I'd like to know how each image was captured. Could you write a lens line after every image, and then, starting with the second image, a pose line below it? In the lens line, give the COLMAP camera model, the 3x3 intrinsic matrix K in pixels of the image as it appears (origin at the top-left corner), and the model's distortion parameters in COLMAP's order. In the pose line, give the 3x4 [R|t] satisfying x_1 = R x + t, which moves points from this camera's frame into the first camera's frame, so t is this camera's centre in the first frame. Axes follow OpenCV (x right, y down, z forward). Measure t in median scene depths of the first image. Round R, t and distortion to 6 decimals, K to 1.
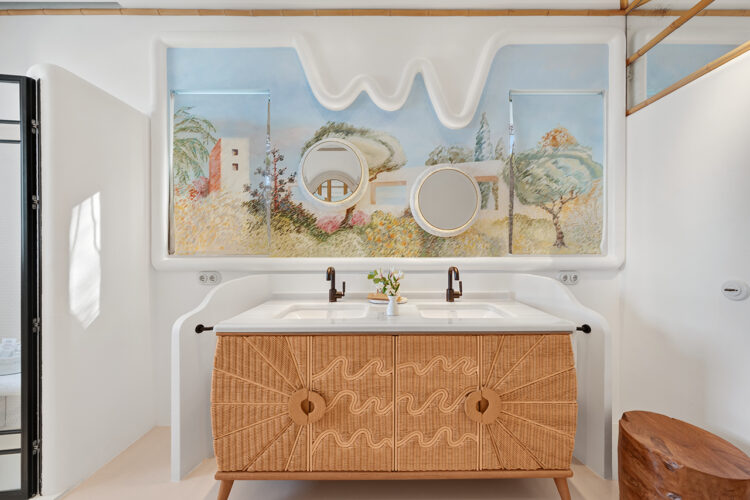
lens RADIAL K [[276.1, 0, 375.0], [0, 276.1, 250.0], [0, 0, 1]] dist [-0.000115, -0.000102]
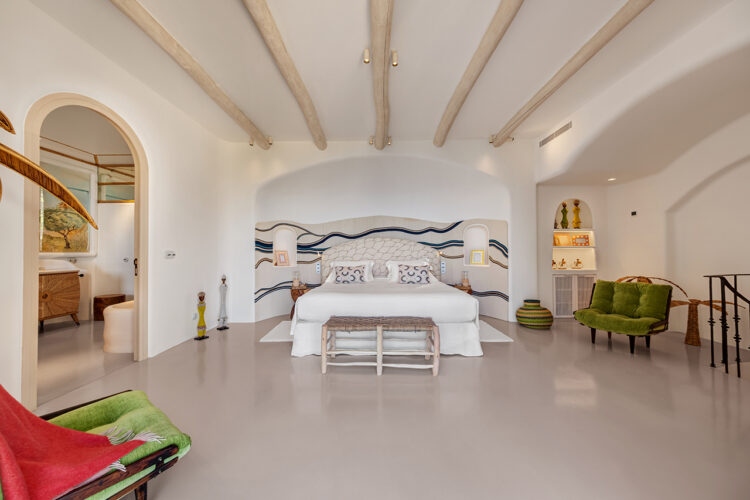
lens RADIAL K [[245.5, 0, 375.0], [0, 245.5, 250.0], [0, 0, 1]] dist [0.000360, 0.000077]
pose [[0.012314, 0.008388, 0.999889, -1.553685], [0.006142, 0.999945, -0.008464, 0.037926], [-0.999905, 0.006246, 0.012261, -1.849534]]
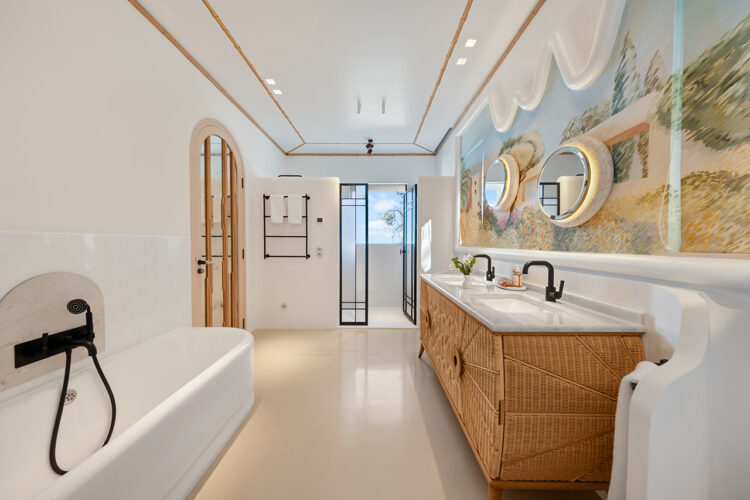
lens RADIAL K [[245.5, 0, 375.0], [0, 245.5, 250.0], [0, 0, 1]] dist [0.000360, 0.000077]
pose [[0.007775, 0.032842, -0.999430, 0.981664], [-0.006944, 0.999438, 0.032788, 0.001003], [0.999946, 0.006685, 0.007999, 0.398818]]
